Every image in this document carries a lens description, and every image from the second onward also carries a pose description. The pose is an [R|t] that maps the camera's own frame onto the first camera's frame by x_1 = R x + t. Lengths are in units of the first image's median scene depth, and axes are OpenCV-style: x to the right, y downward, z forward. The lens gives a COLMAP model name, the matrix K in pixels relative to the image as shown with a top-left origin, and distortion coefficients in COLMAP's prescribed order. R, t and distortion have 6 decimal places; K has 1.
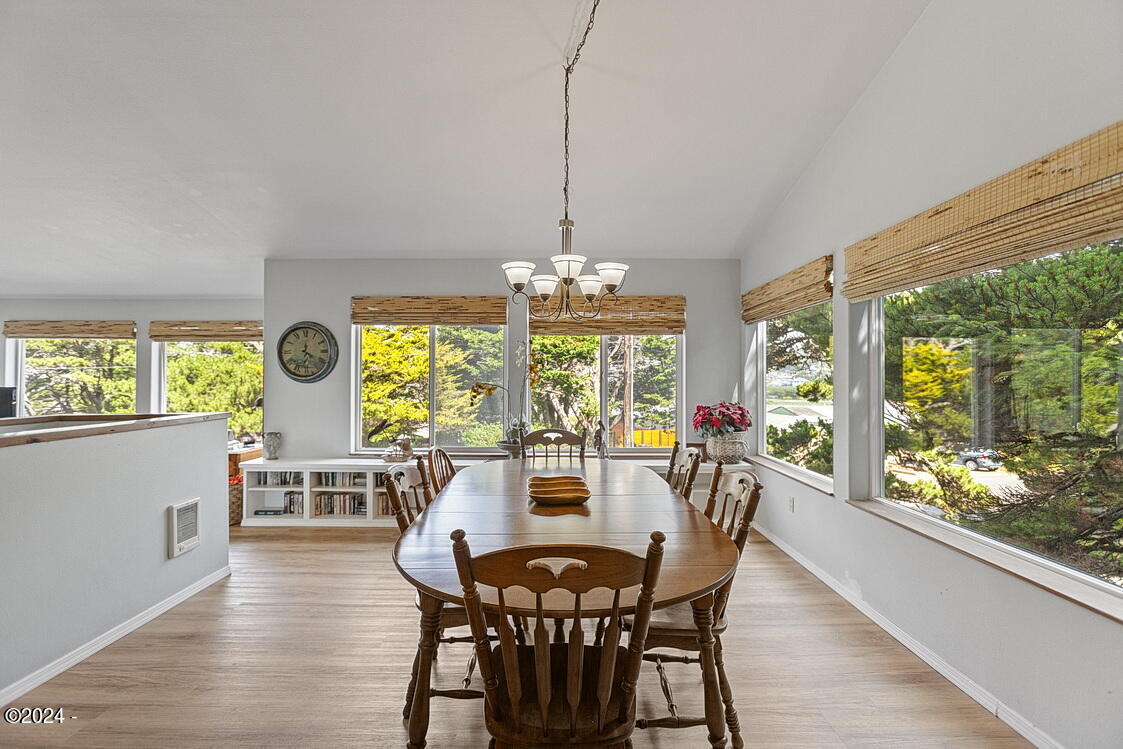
lens RADIAL K [[501.4, 0, 558.3], [0, 501.4, 373.7], [0, 0, 1]] dist [0.004256, 0.001739]
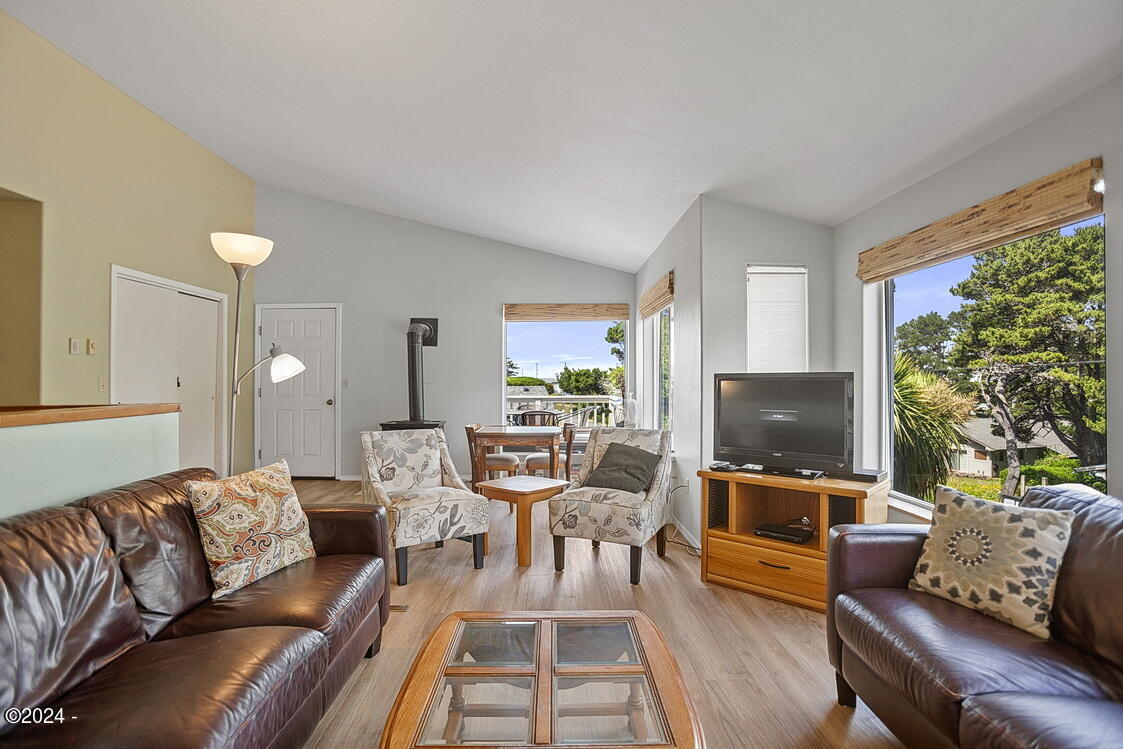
lens RADIAL K [[533.3, 0, 563.1], [0, 533.3, 376.8], [0, 0, 1]] dist [-0.048938, 0.000767]
pose [[0.024590, -0.007585, -0.999669, -0.174591], [0.008152, 0.999939, -0.007386, 0.008487], [0.999664, -0.007968, 0.024650, 0.212892]]
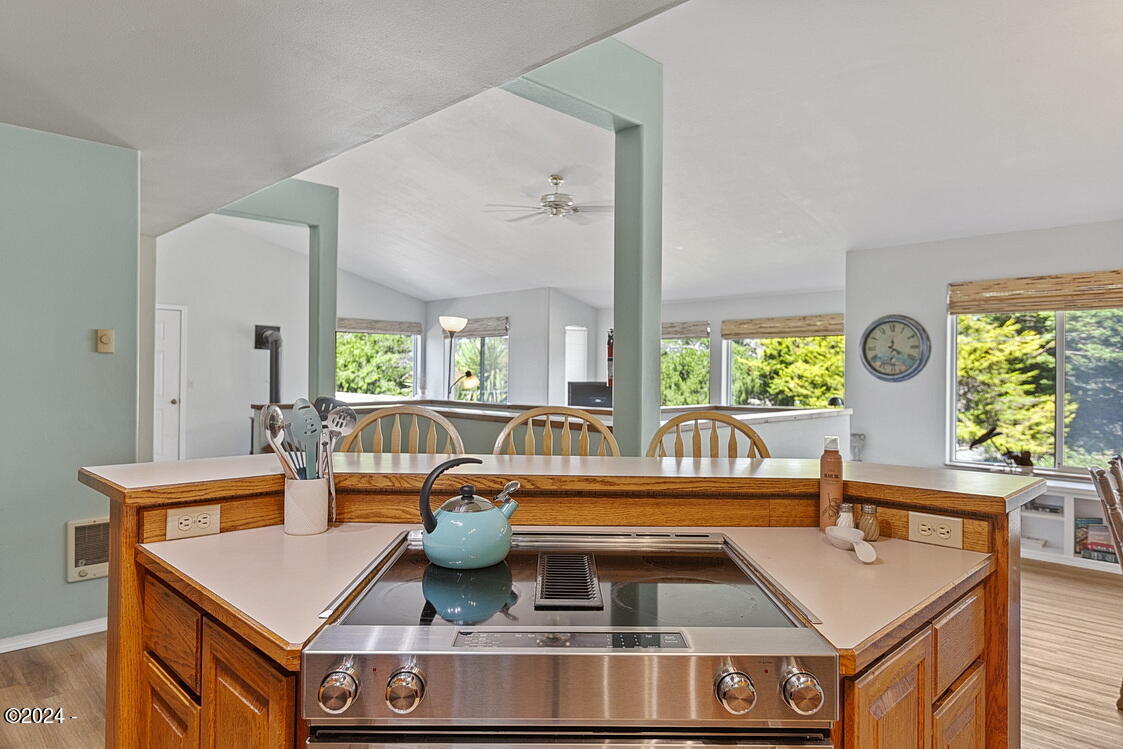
lens RADIAL K [[710.0, 0, 554.2], [0, 710.0, 370.4], [0, 0, 1]] dist [0.012535, 0.002125]
pose [[0.725715, 0.002443, -0.687991, -0.015075], [-0.001789, 0.999997, 0.001664, -0.000935], [0.687993, 0.000023, 0.725717, -0.098090]]
